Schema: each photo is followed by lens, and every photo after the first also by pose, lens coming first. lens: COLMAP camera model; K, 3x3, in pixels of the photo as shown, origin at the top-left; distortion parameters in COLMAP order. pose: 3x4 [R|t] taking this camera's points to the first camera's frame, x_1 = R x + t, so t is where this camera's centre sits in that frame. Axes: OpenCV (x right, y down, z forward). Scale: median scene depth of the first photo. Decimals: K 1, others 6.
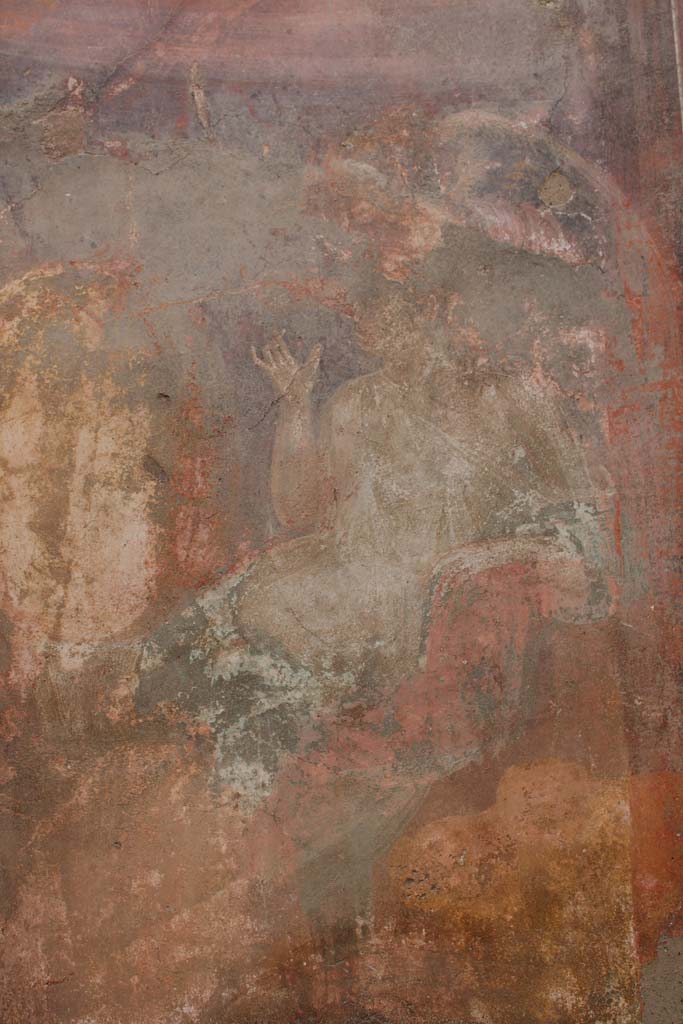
lens RADIAL K [[1288.3, 0, 341.1], [0, 1288.3, 509.9], [0, 0, 1]] dist [-0.055604, 0.000000]
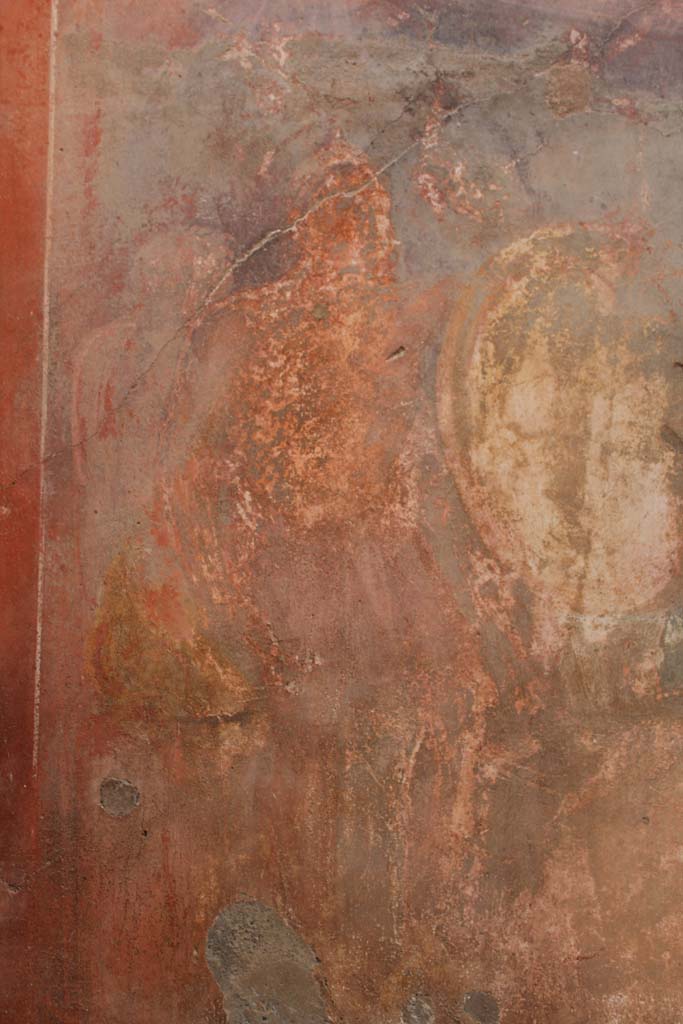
lens RADIAL K [[1288.3, 0, 335.2], [0, 1288.3, 509.5], [0, 0, 1]] dist [-0.055604, 0.000000]
pose [[0.999093, 0.029635, 0.030593, -0.436092], [-0.030757, 0.998847, 0.036871, -0.006658], [-0.029465, -0.037778, 0.998852, 0.029081]]
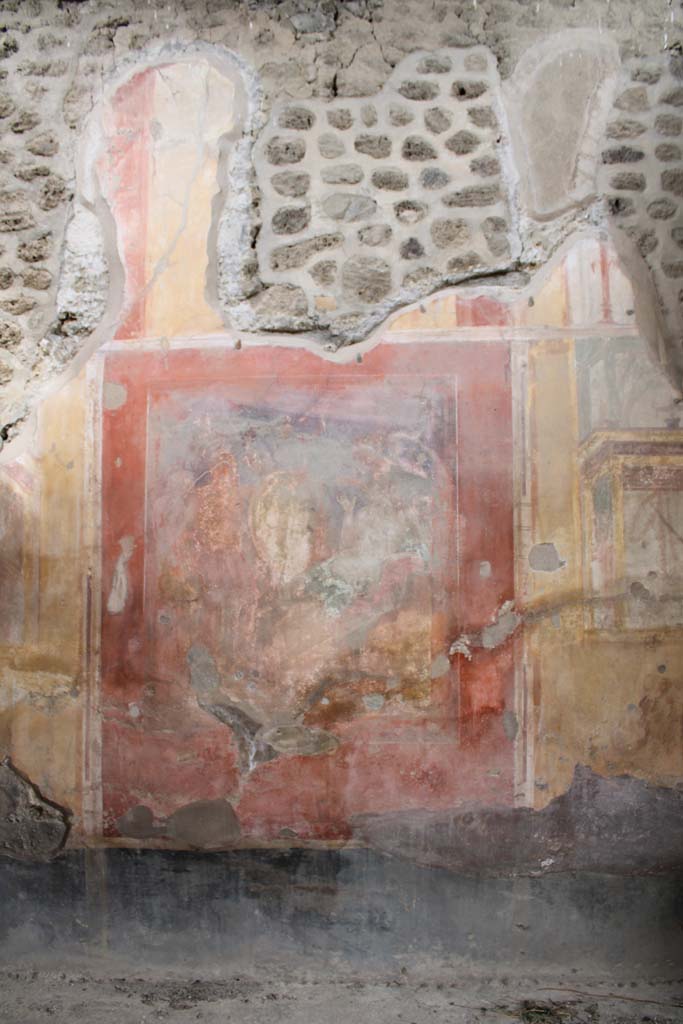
lens RADIAL K [[852.0, 0, 332.7], [0, 852.0, 516.8], [0, 0, 1]] dist [-0.178836, 0.151814]
pose [[0.999181, 0.036204, 0.018086, -0.126452], [-0.037707, 0.995123, 0.091152, -0.296488], [-0.014698, -0.091760, 0.995673, -1.459906]]
